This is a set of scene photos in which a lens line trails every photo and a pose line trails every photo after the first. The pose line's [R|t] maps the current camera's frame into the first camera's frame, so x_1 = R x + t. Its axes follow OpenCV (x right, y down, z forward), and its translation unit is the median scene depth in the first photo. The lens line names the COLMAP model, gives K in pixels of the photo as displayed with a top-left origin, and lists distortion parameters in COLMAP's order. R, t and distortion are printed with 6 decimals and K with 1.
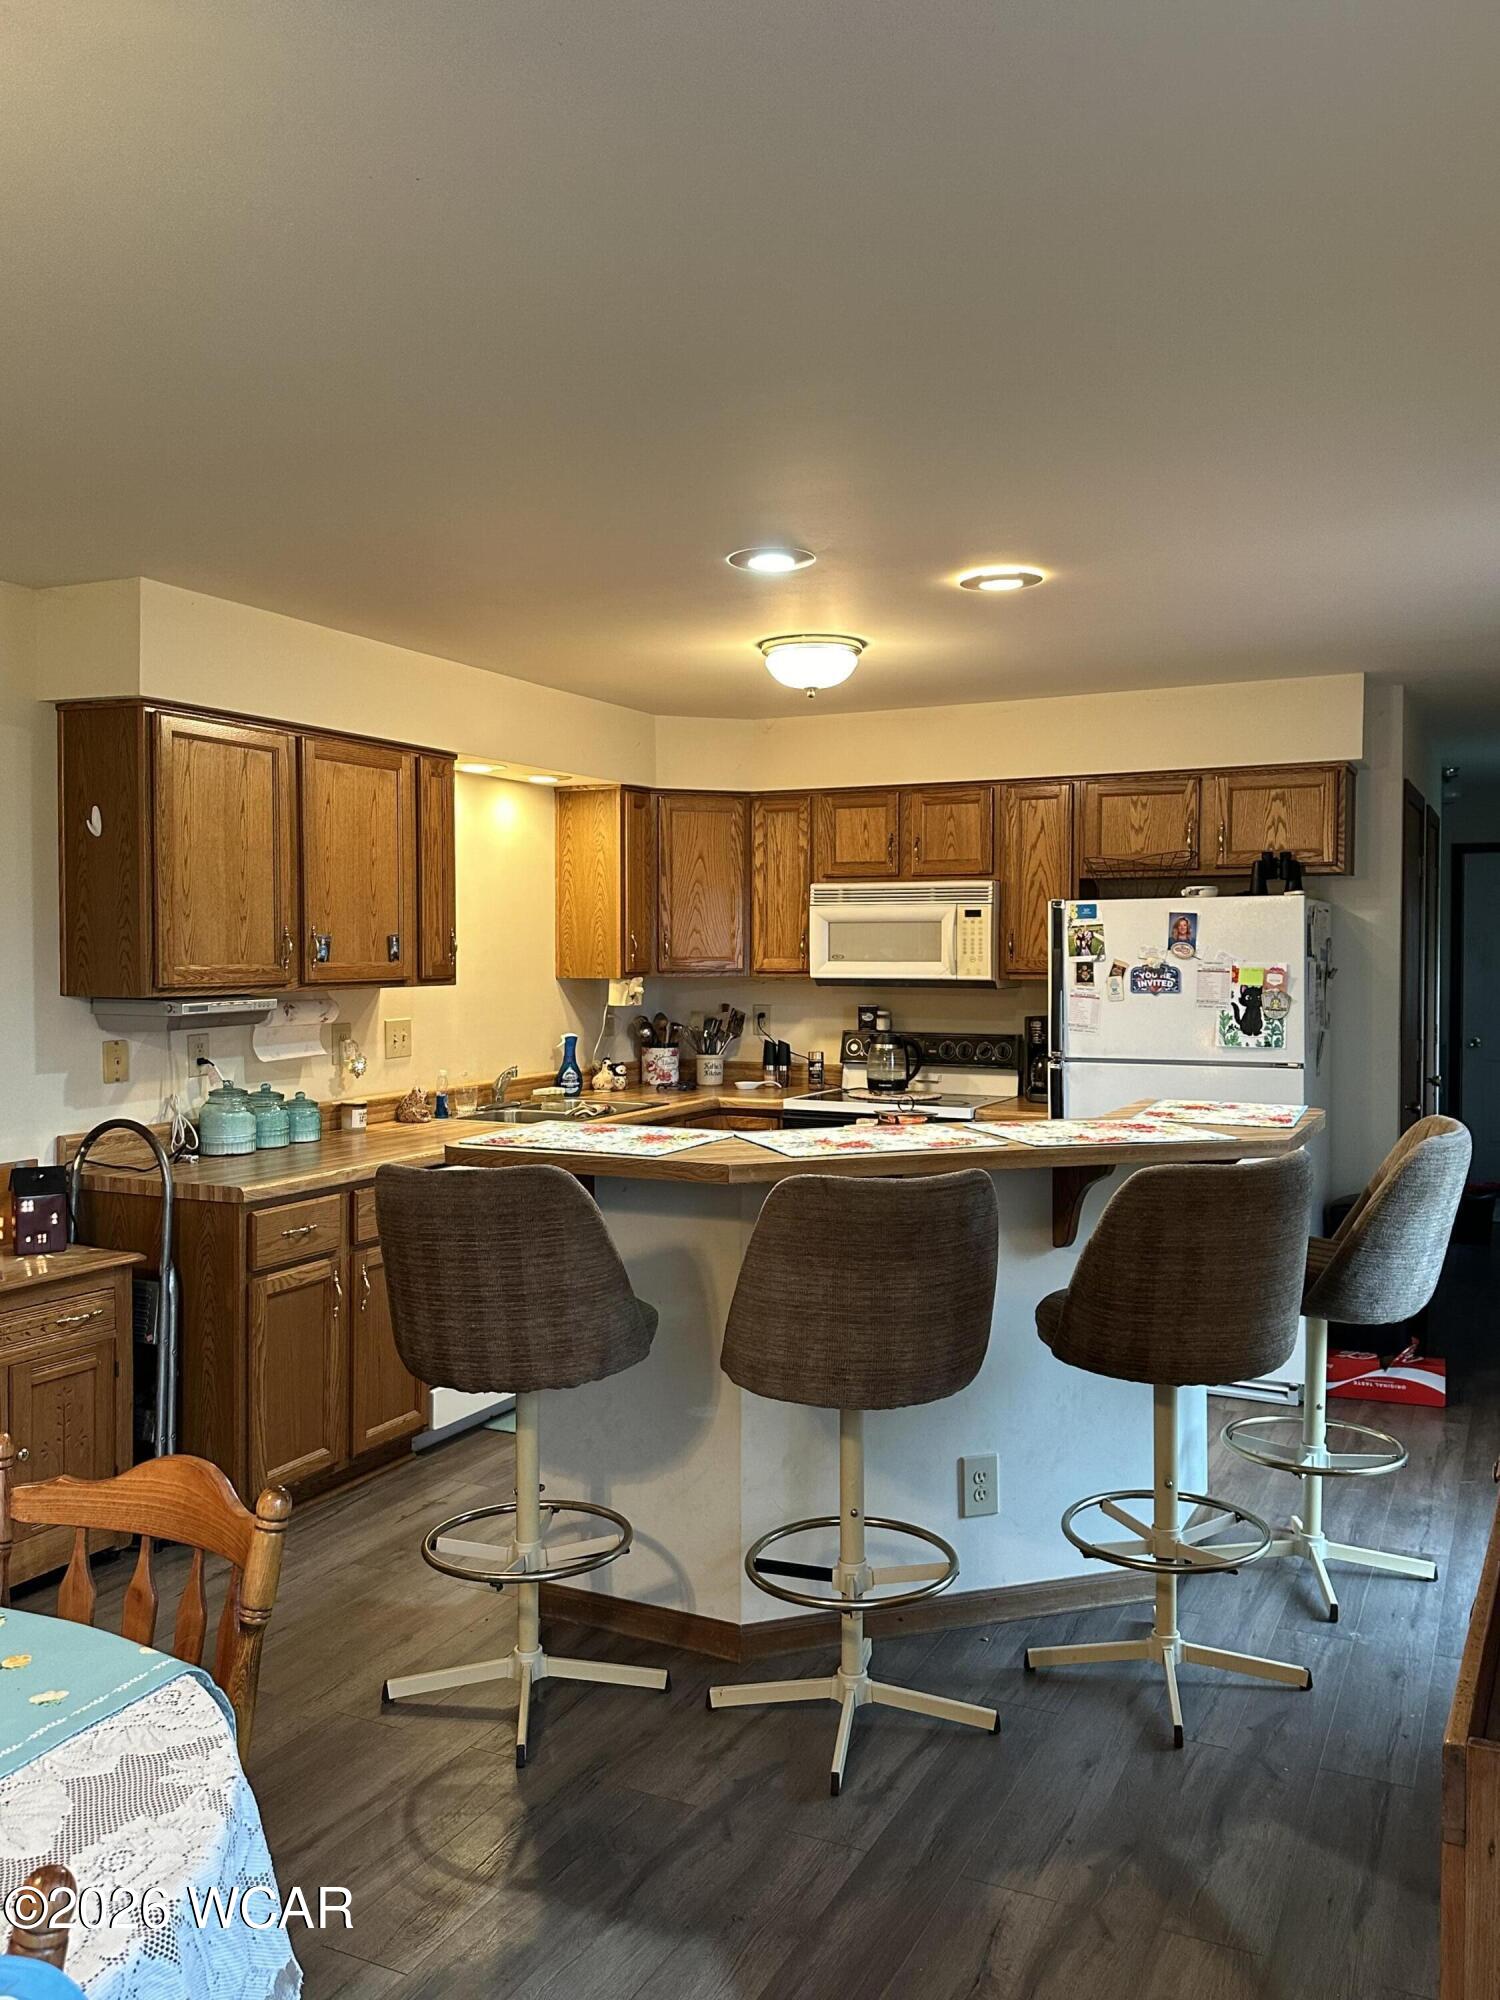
lens RADIAL K [[1550.2, 0, 750.0], [0, 1550.2, 1000.0], [0, 0, 1]] dist [0.052897, 0.000705]
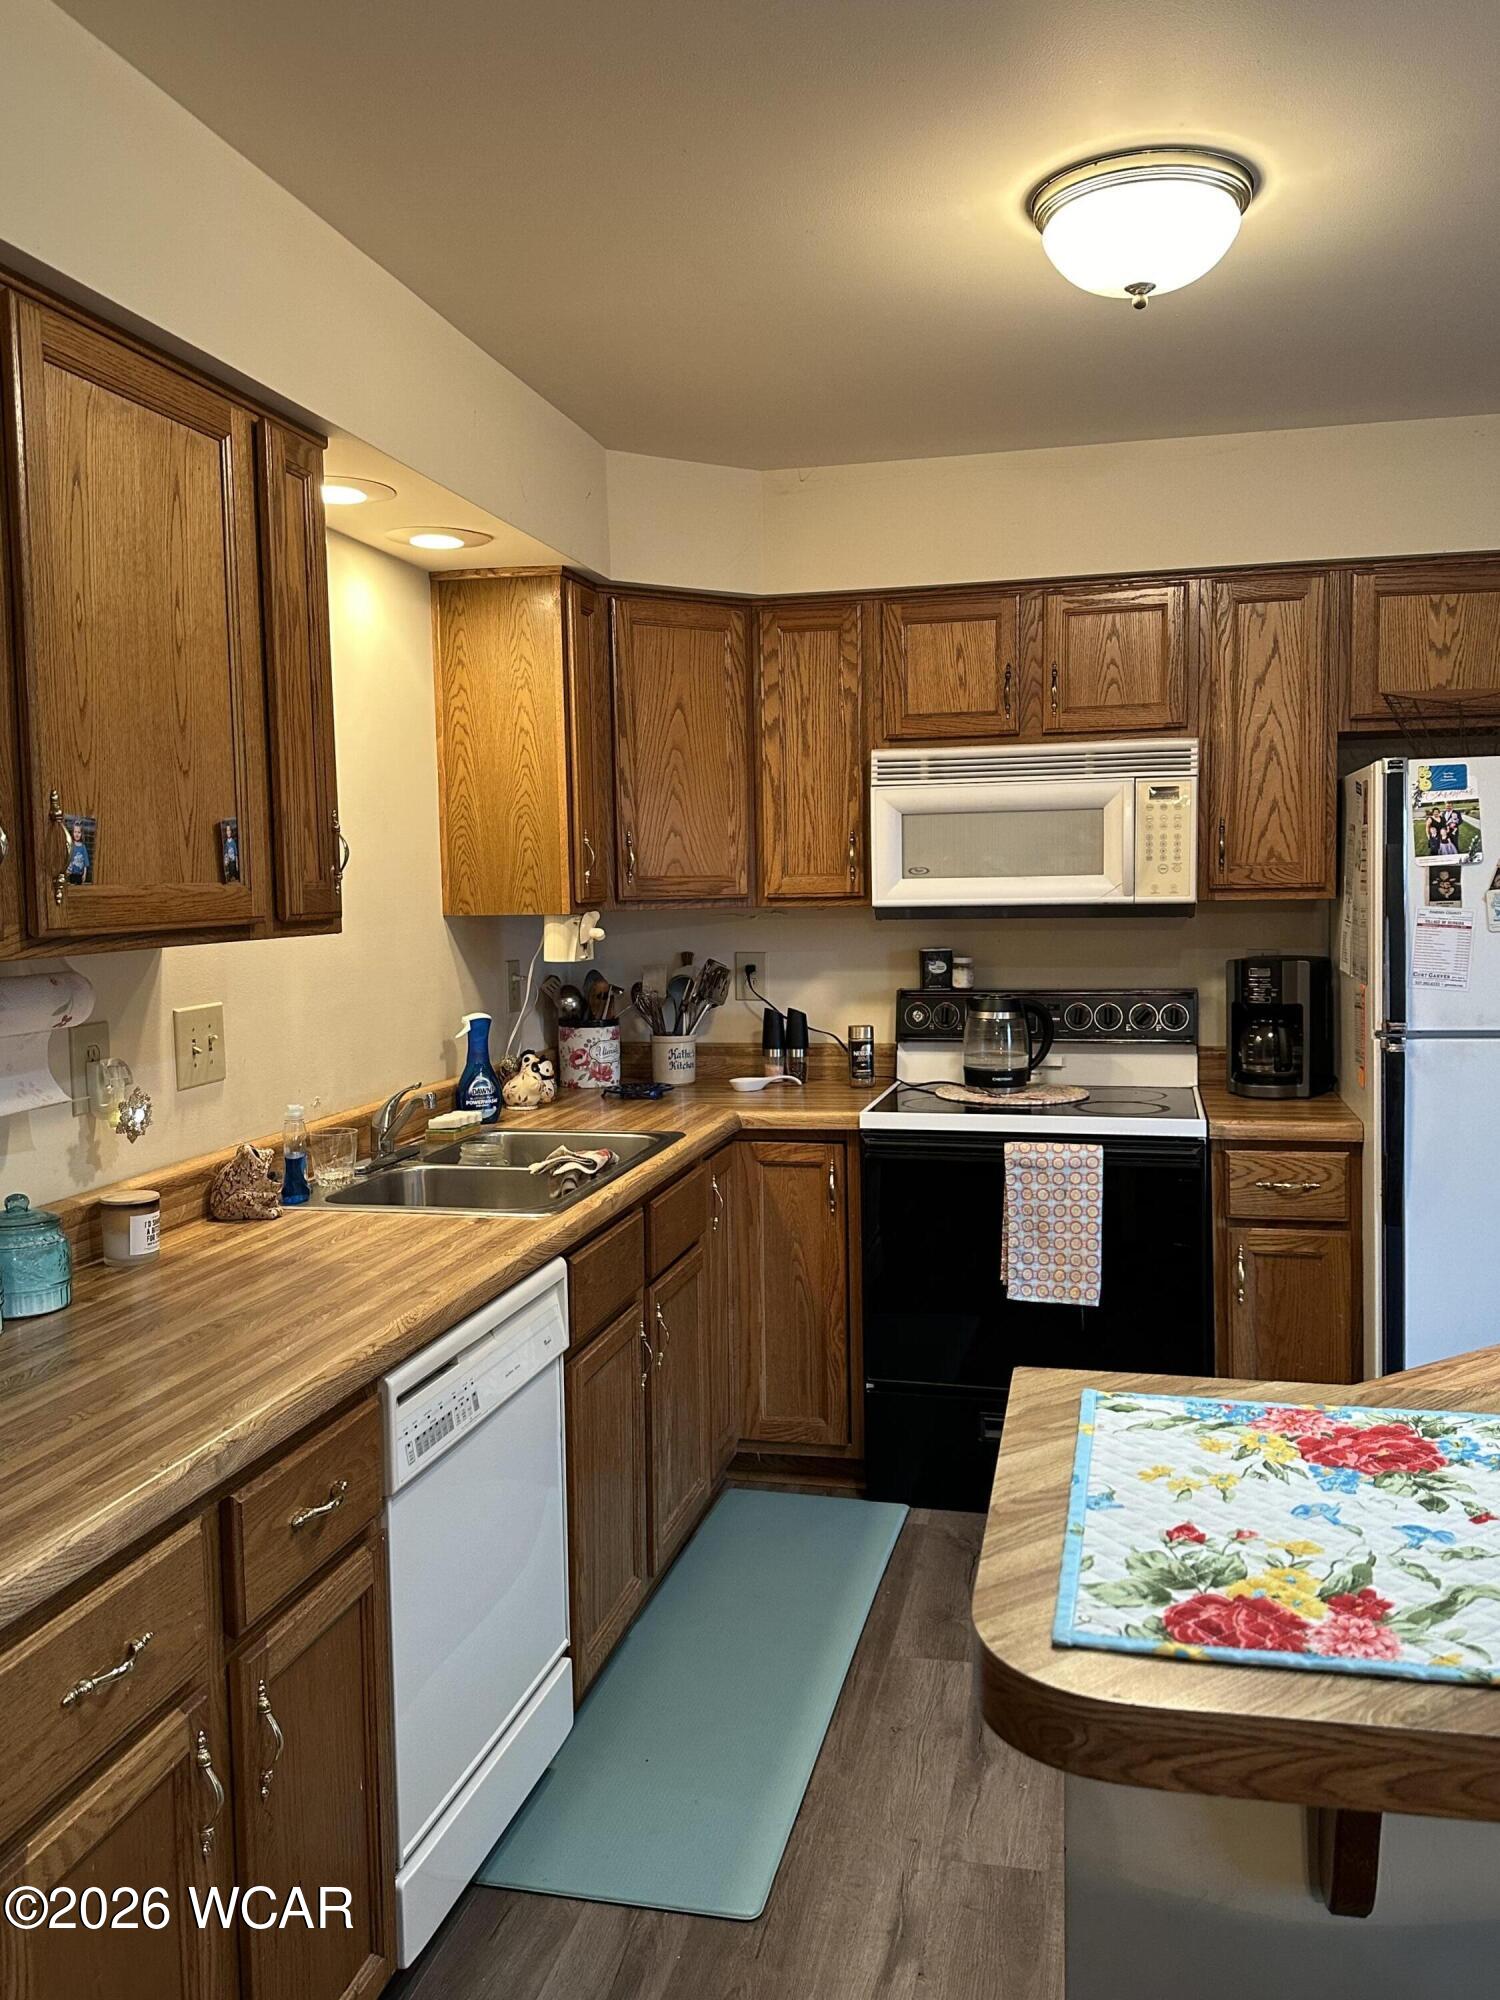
lens RADIAL K [[1550.2, 0, 750.0], [0, 1550.2, 1000.0], [0, 0, 1]] dist [0.052897, 0.000705]
pose [[0.972483, -0.034985, 0.230331, -0.151239], [0.025258, 0.998665, 0.045049, -0.006360], [-0.231600, -0.037991, 0.972069, 0.430455]]
